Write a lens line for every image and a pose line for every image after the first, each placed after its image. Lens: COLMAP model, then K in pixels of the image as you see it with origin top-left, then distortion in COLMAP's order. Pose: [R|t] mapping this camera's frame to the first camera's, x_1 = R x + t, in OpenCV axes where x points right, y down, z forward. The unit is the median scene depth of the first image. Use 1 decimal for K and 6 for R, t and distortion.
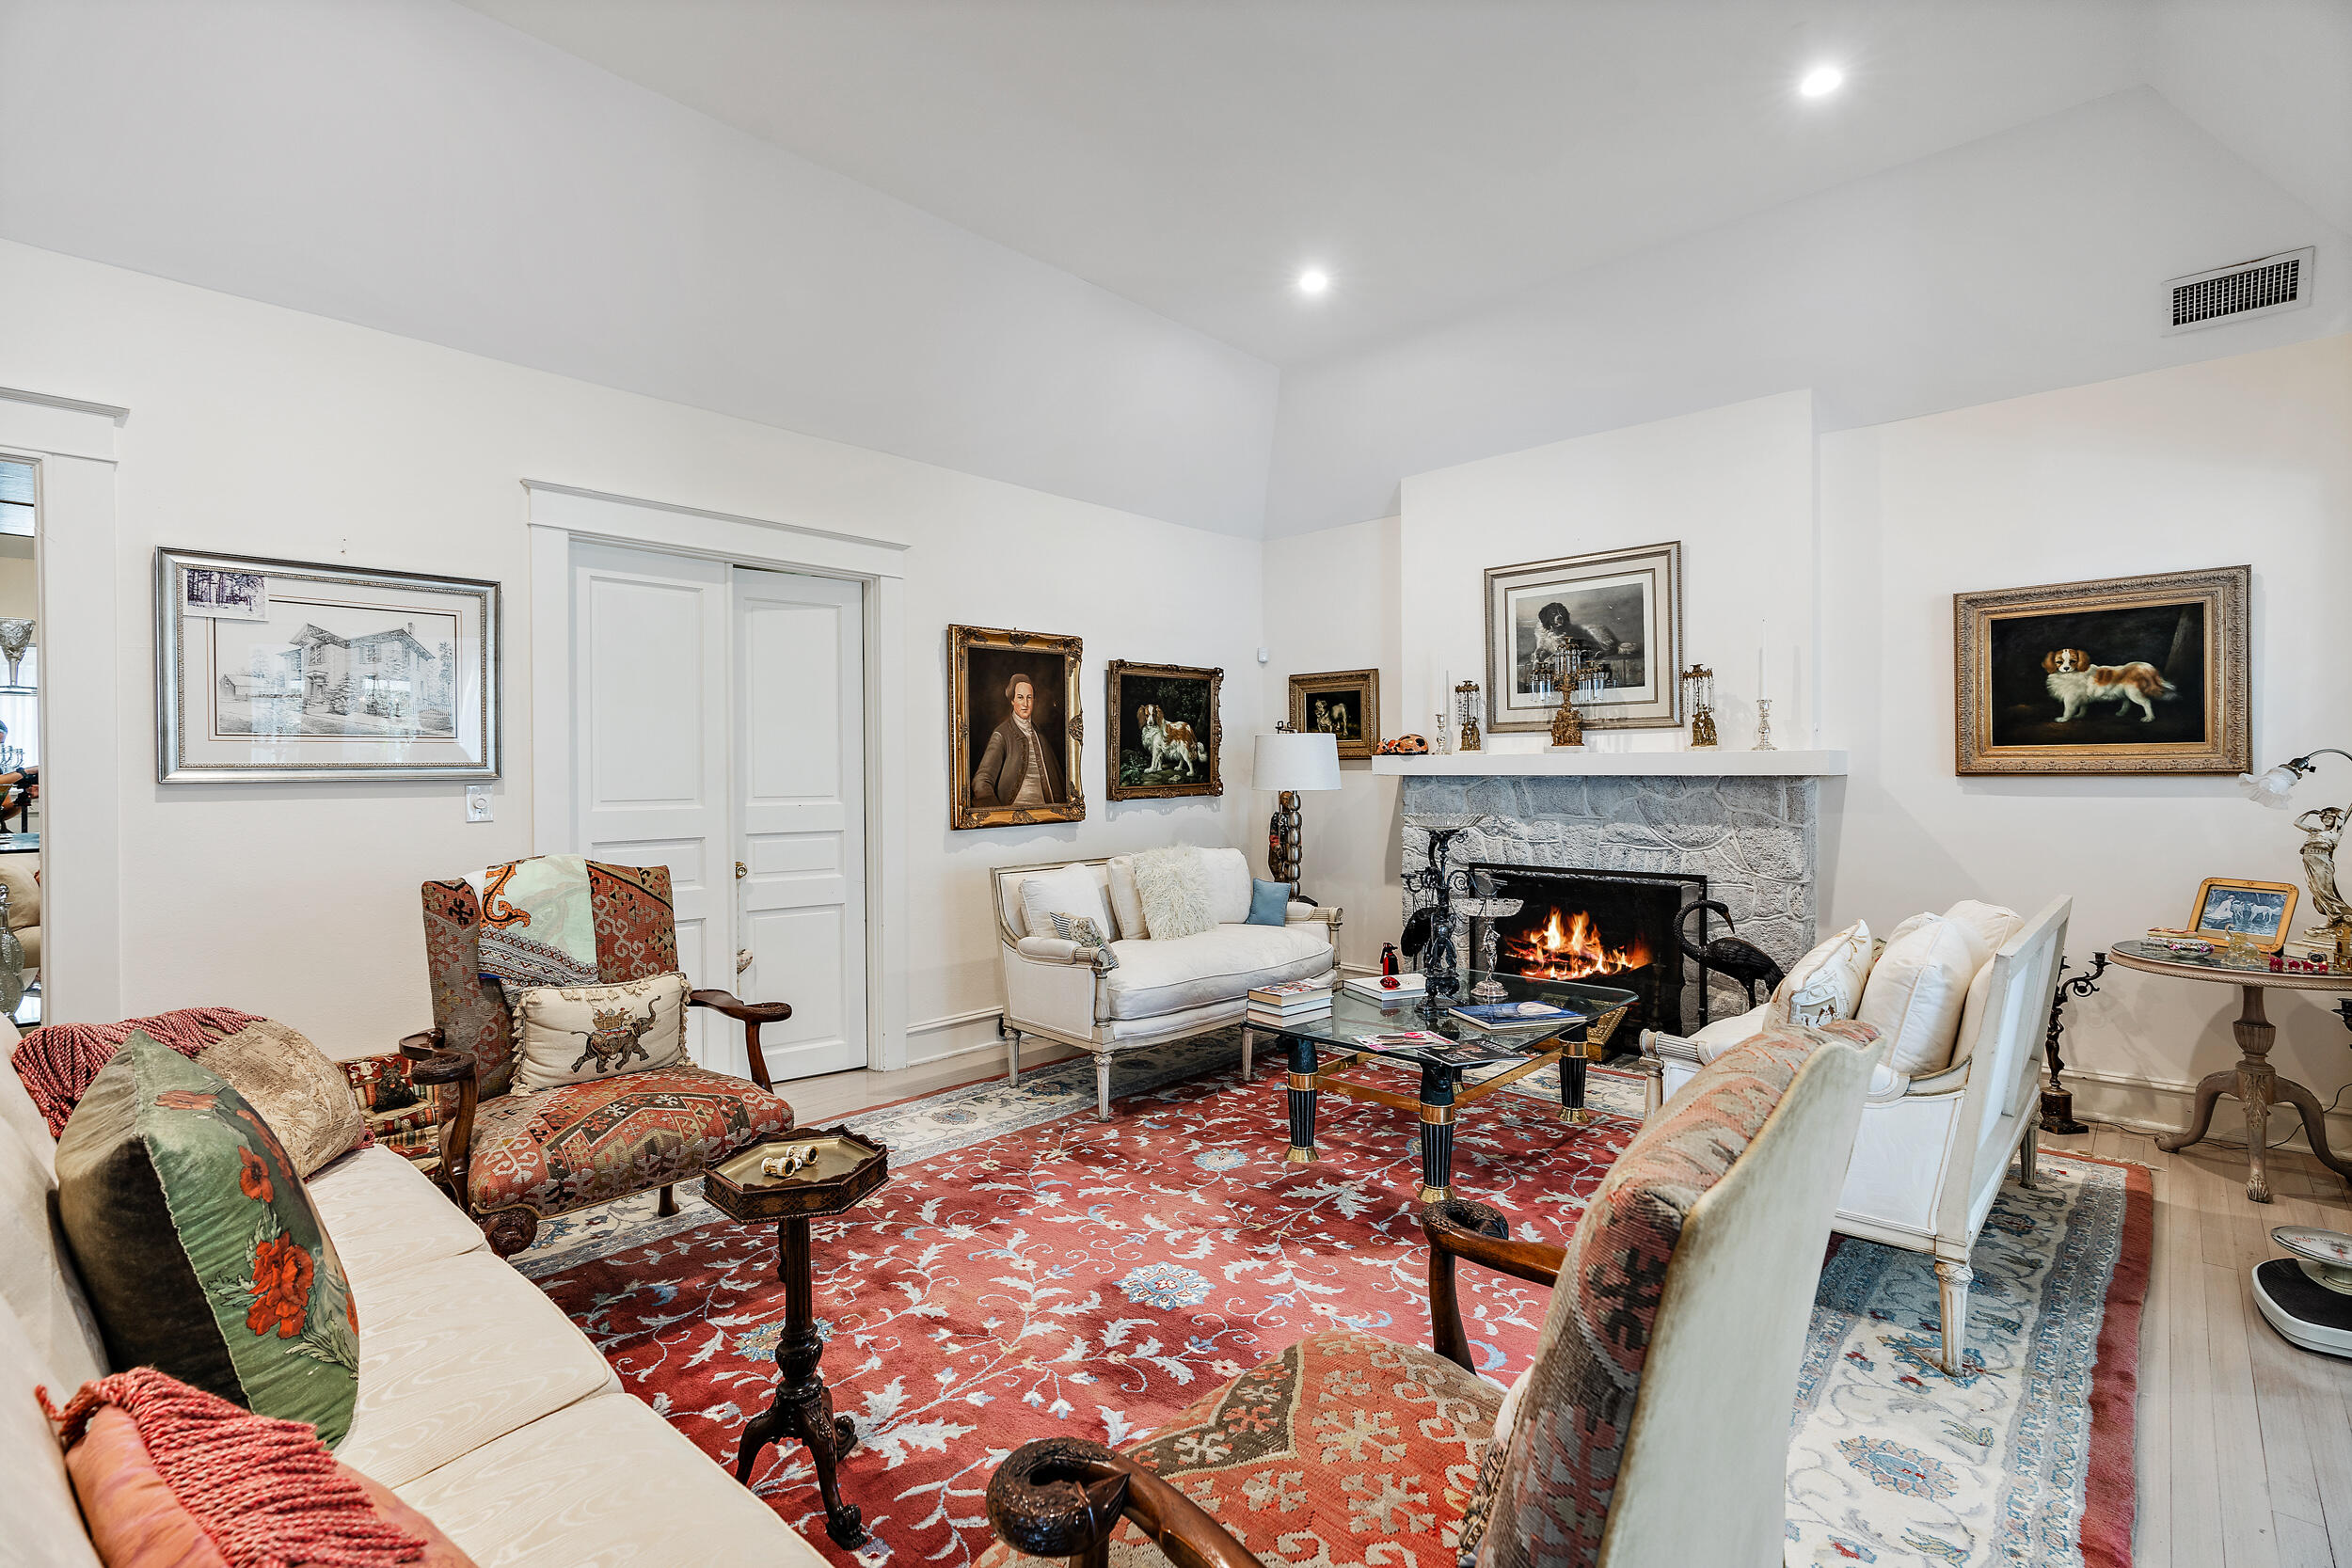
lens RADIAL K [[1056.2, 0, 1168.9], [0, 1056.2, 775.2], [0, 0, 1]] dist [-0.009219, 0.001887]
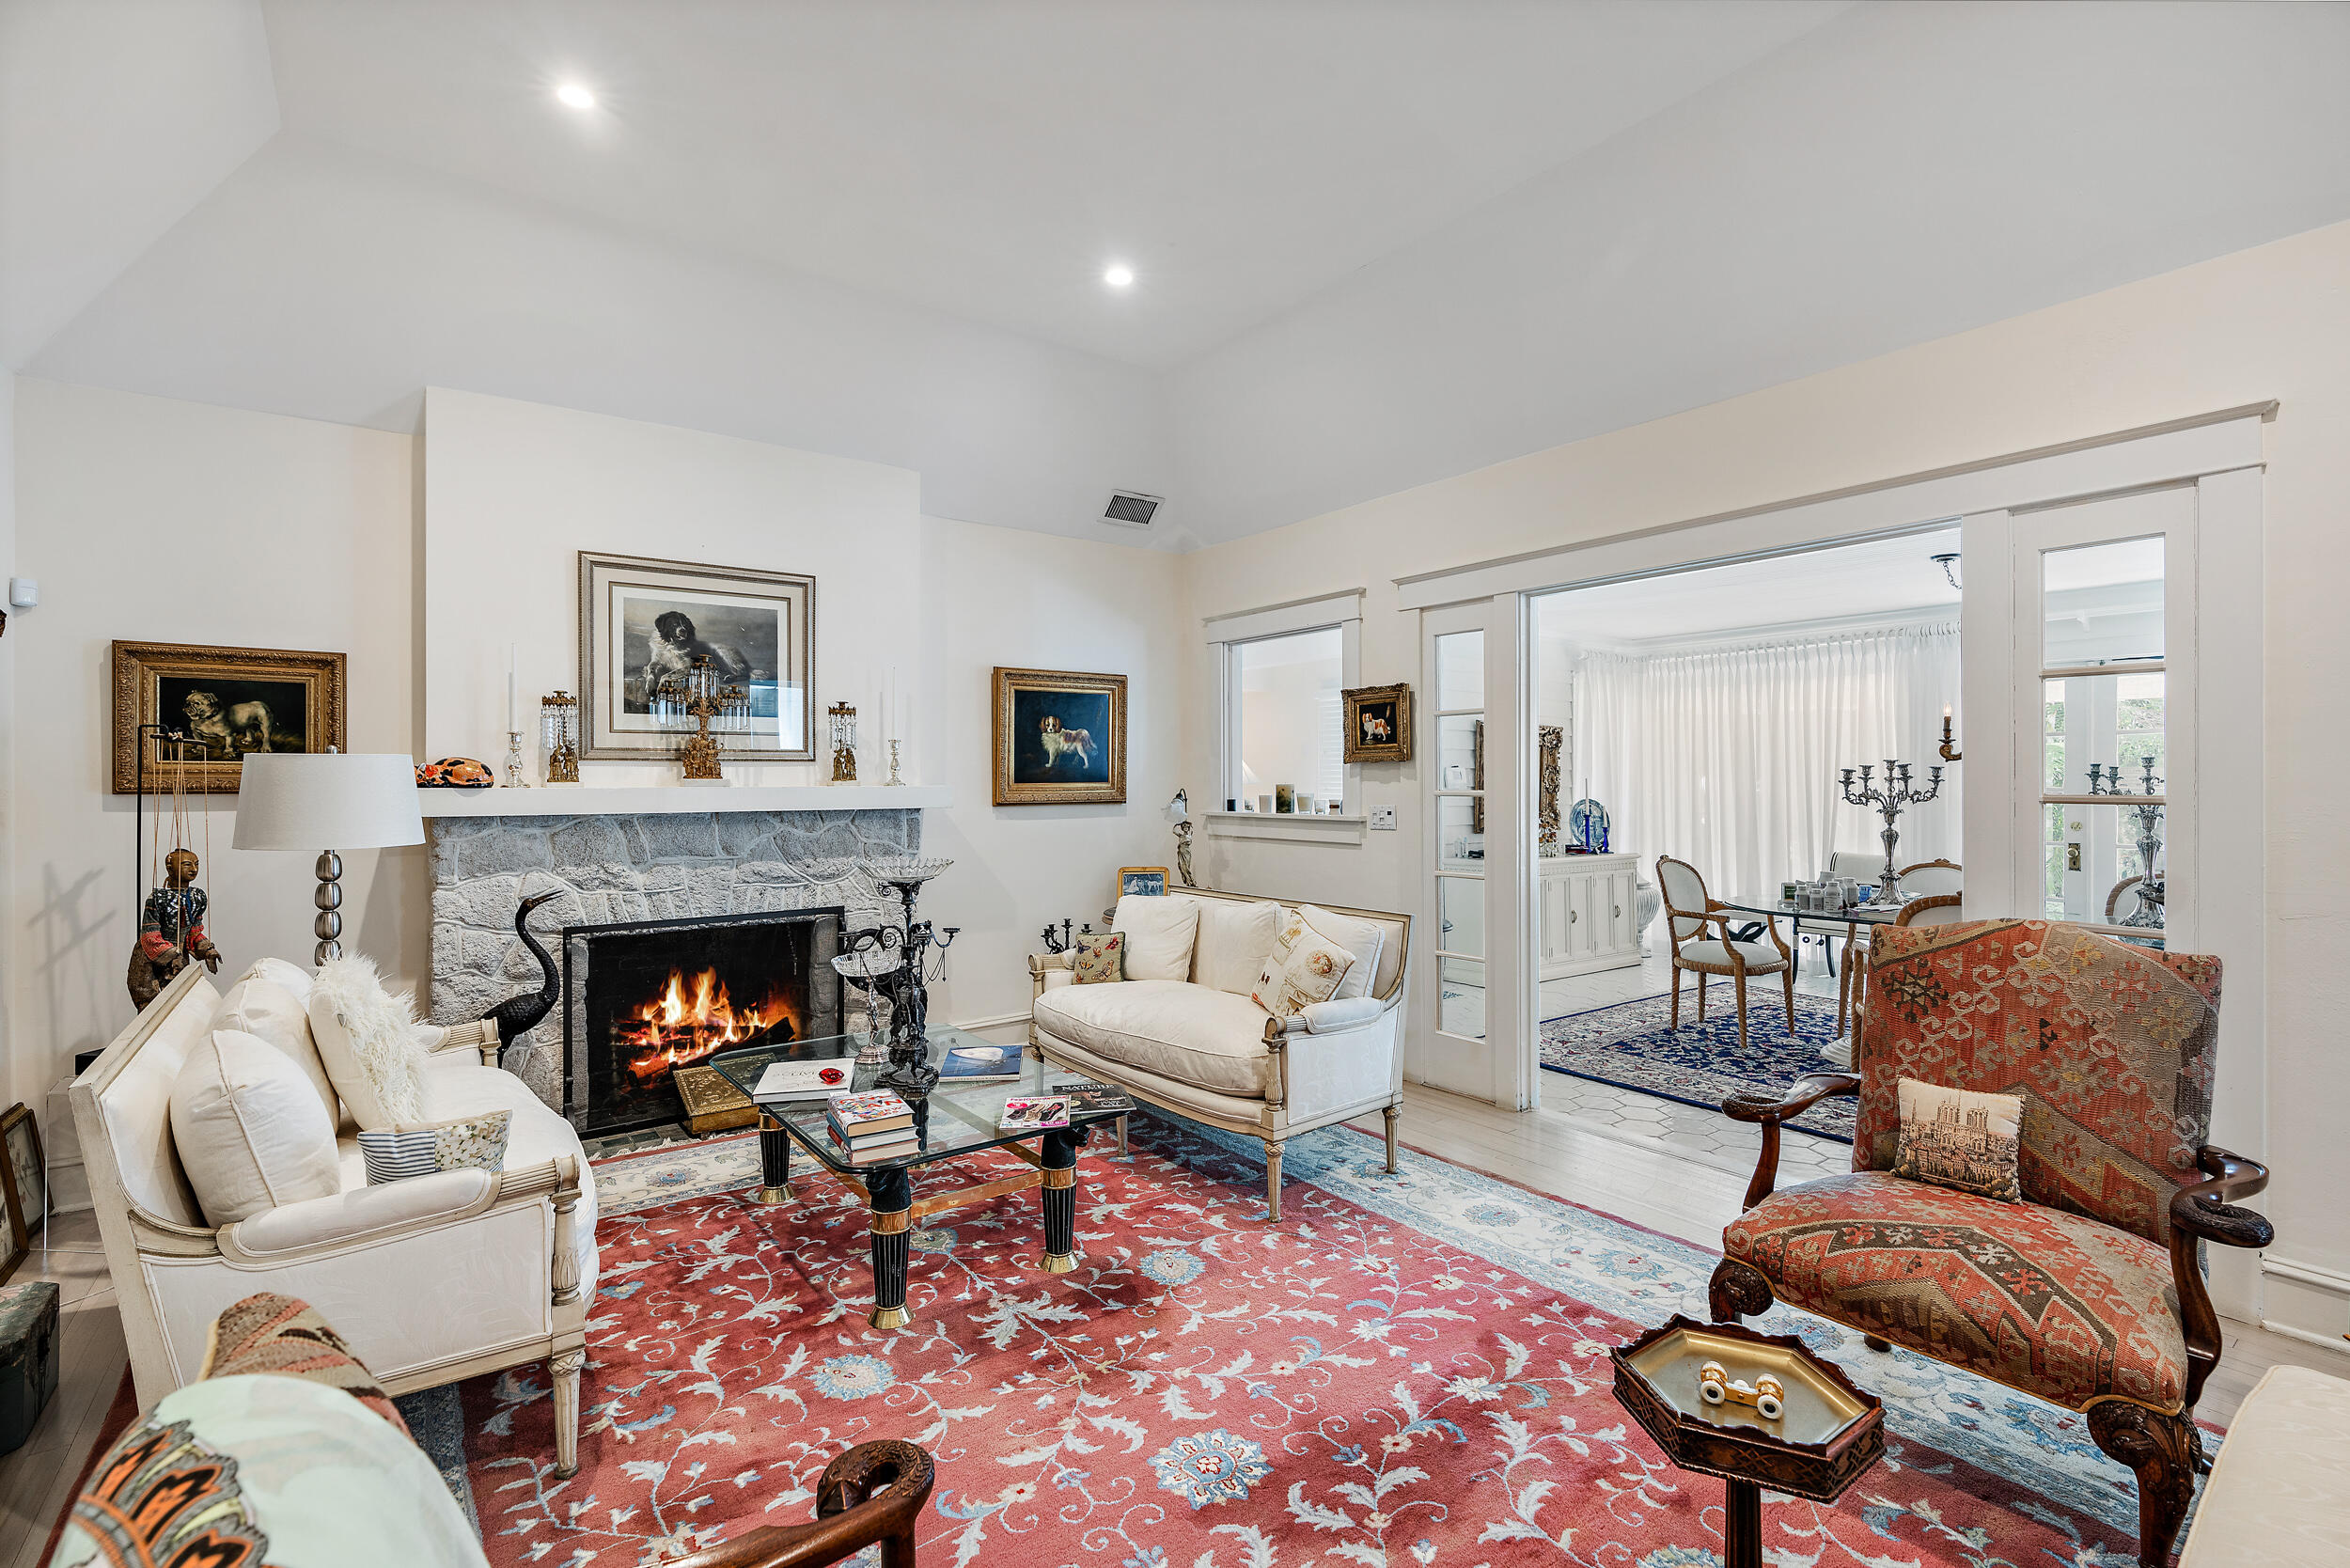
lens RADIAL K [[1055.4, 0, 1166.1], [0, 1055.4, 784.2], [0, 0, 1]] dist [-0.009219, 0.001887]
pose [[0.175258, 0.000662, 0.984522, -0.450449], [0.007114, 0.999973, -0.001939, -0.019954], [-0.984497, 0.007343, 0.175249, 0.499655]]
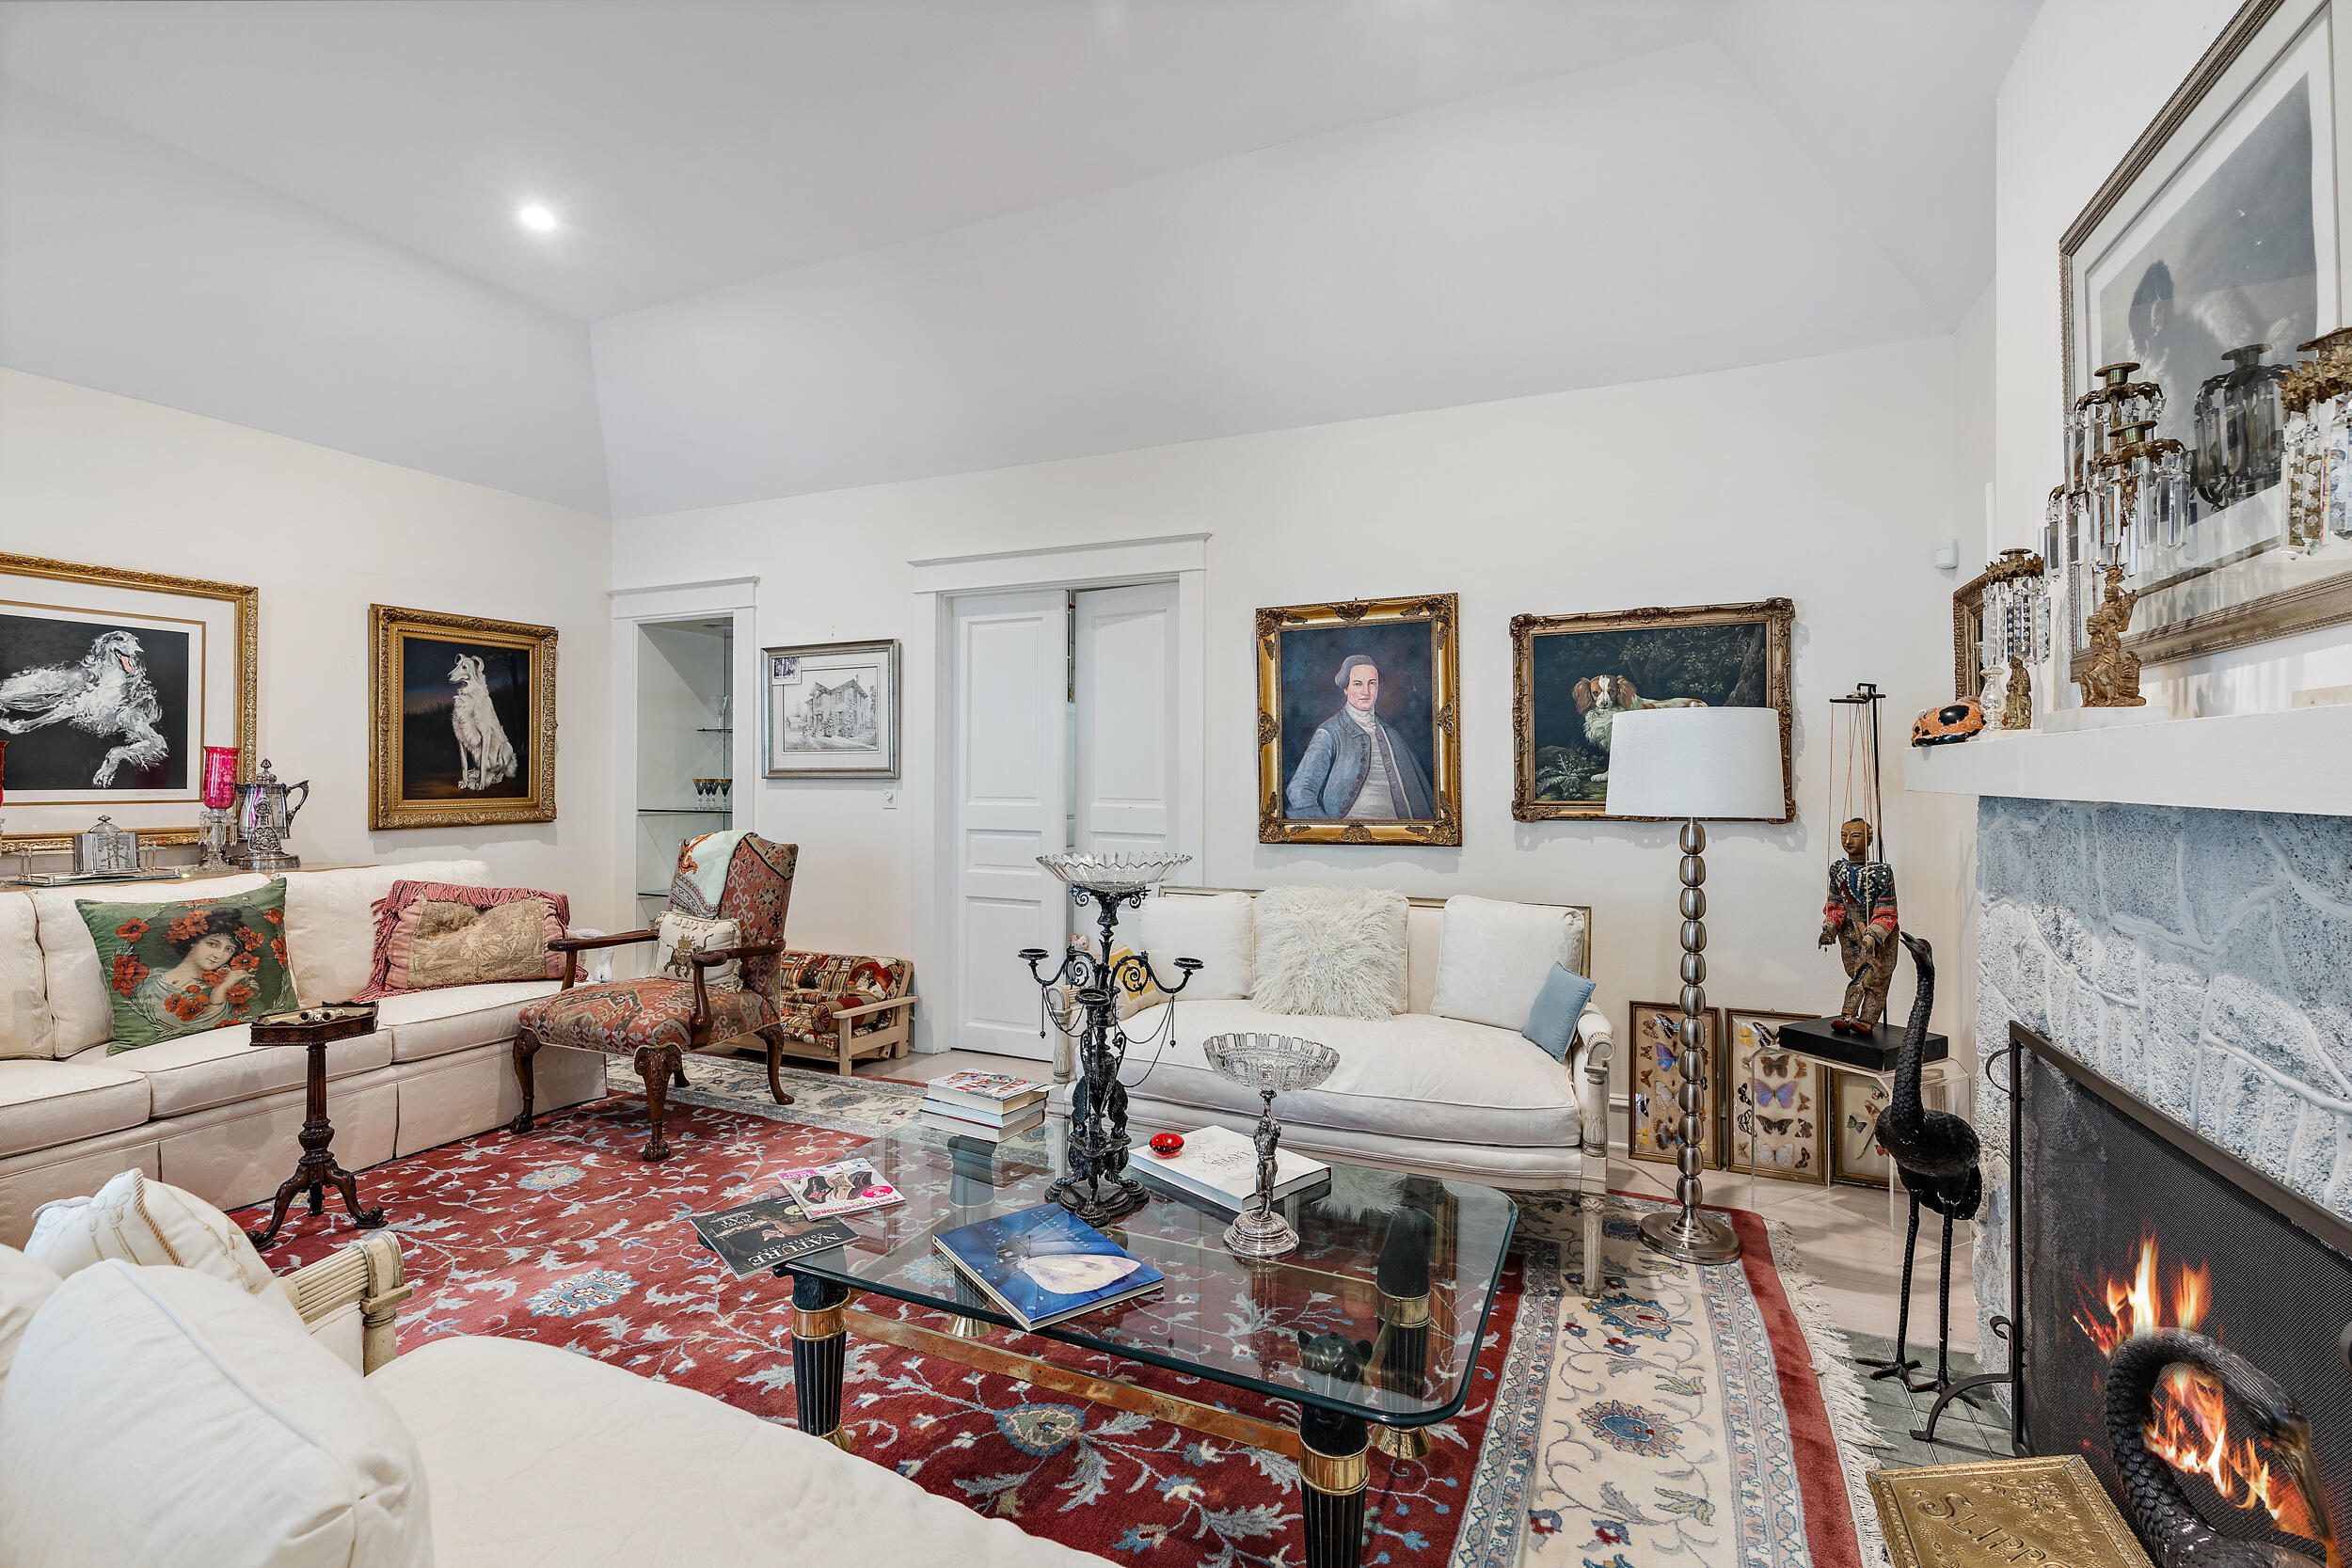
lens RADIAL K [[1056.2, 0, 1177.2], [0, 1056.2, 773.5], [0, 0, 1]] dist [-0.009219, 0.001887]
pose [[0.330575, 0.003398, -0.943774, 0.625700], [-0.009672, 0.999953, 0.000212, -0.005438], [0.943730, 0.009058, 0.330593, 0.672541]]
